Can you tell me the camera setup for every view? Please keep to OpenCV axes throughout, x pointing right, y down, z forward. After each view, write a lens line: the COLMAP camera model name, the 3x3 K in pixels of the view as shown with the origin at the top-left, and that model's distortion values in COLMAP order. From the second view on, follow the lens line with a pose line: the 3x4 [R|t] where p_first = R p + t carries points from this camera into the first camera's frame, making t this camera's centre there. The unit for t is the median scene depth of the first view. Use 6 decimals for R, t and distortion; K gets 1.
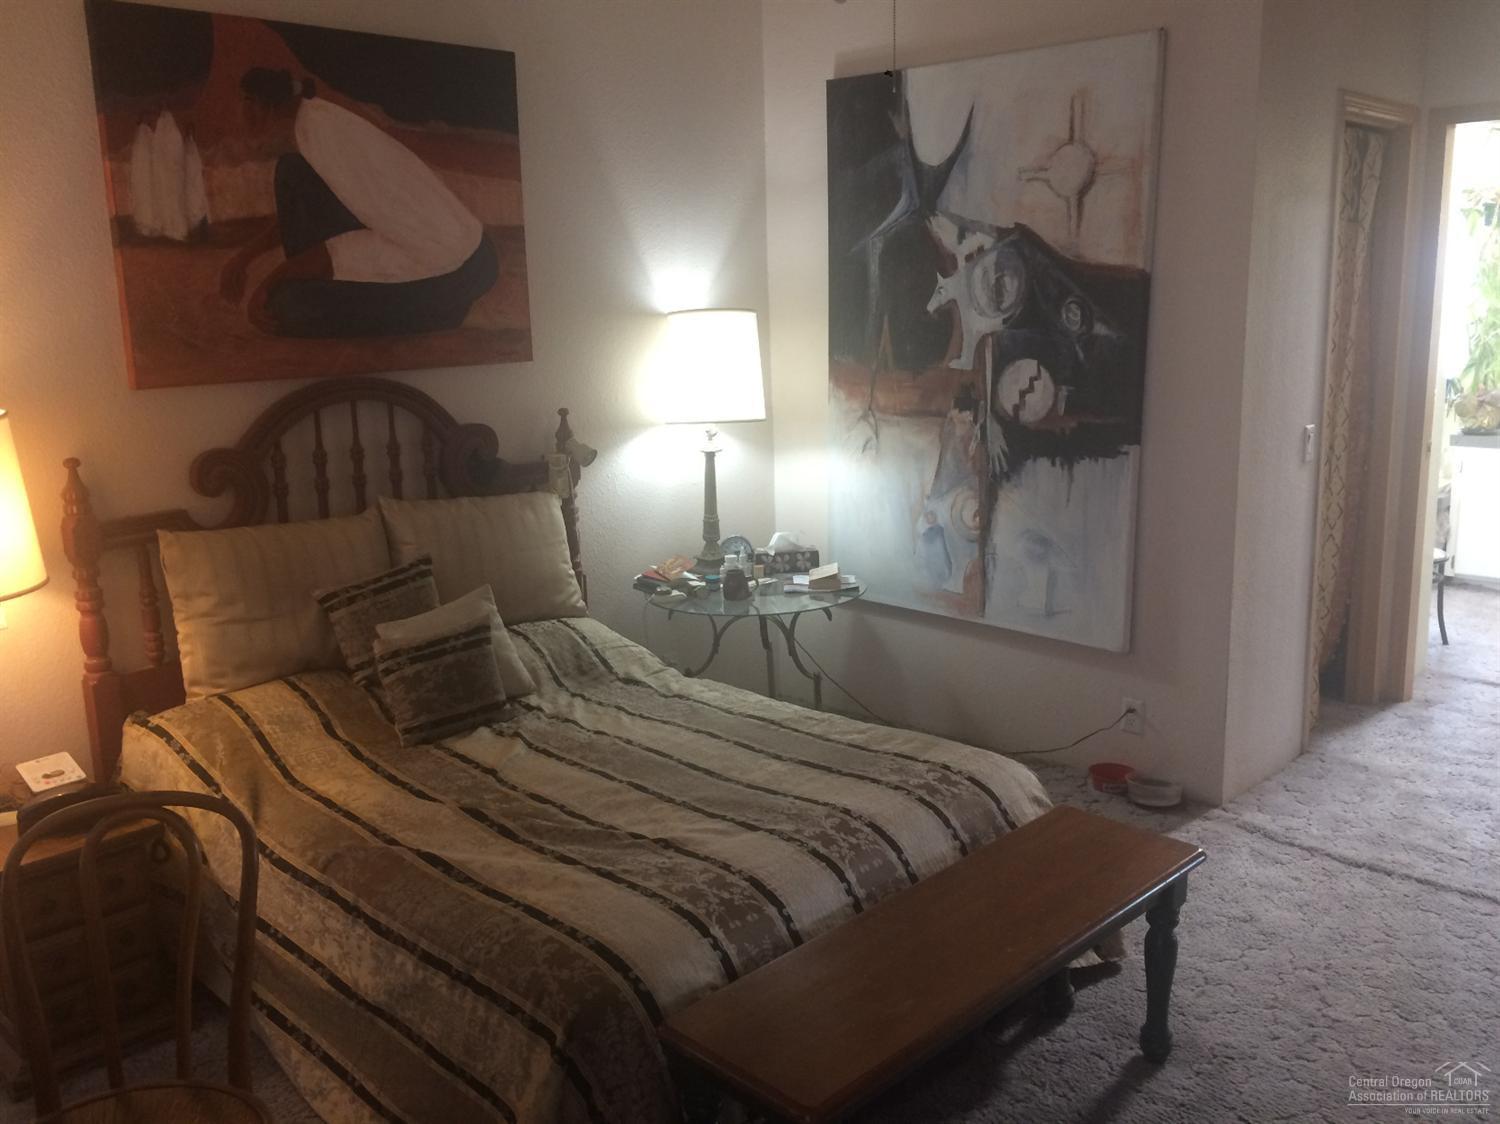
lens RADIAL K [[1278.9, 0, 745.4], [0, 1278.9, 566.0], [0, 0, 1]] dist [0.007808, -0.033200]
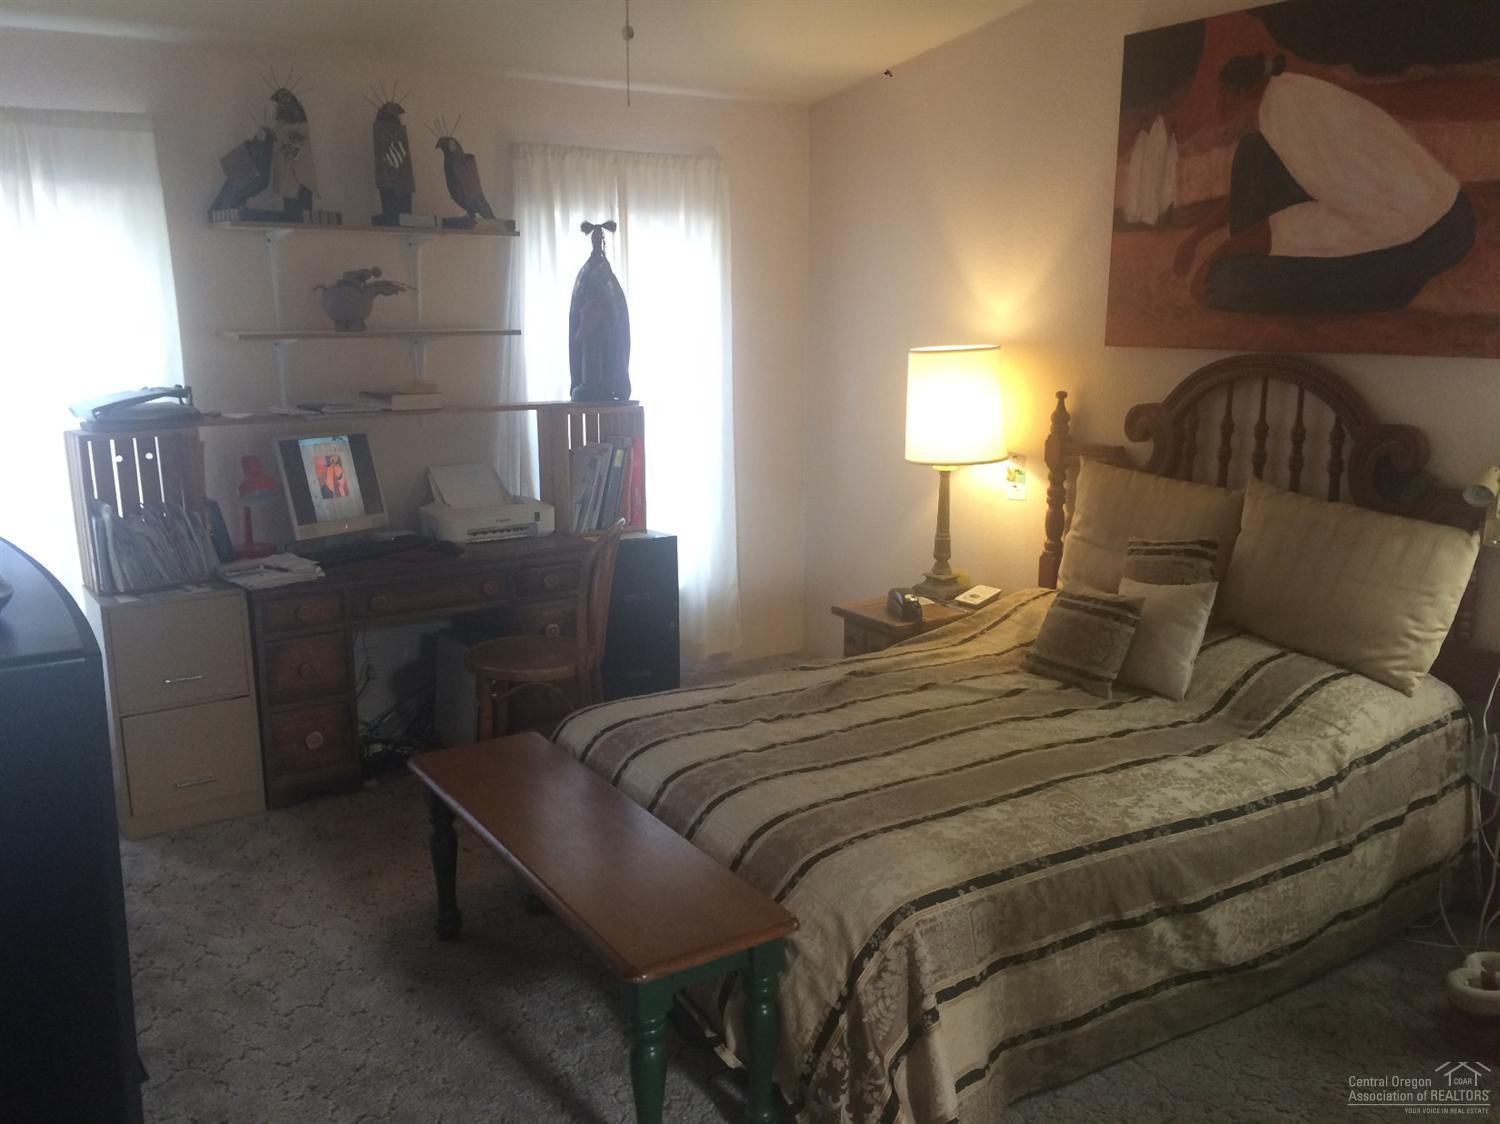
lens RADIAL K [[1278.9, 0, 744.5], [0, 1278.9, 562.0], [0, 0, 1]] dist [0.007808, -0.033200]
pose [[-0.221272, 0.224276, -0.949073, 0.800291], [-0.190423, 0.944527, 0.267597, -0.194258], [0.956440, 0.239937, -0.166290, 0.865175]]
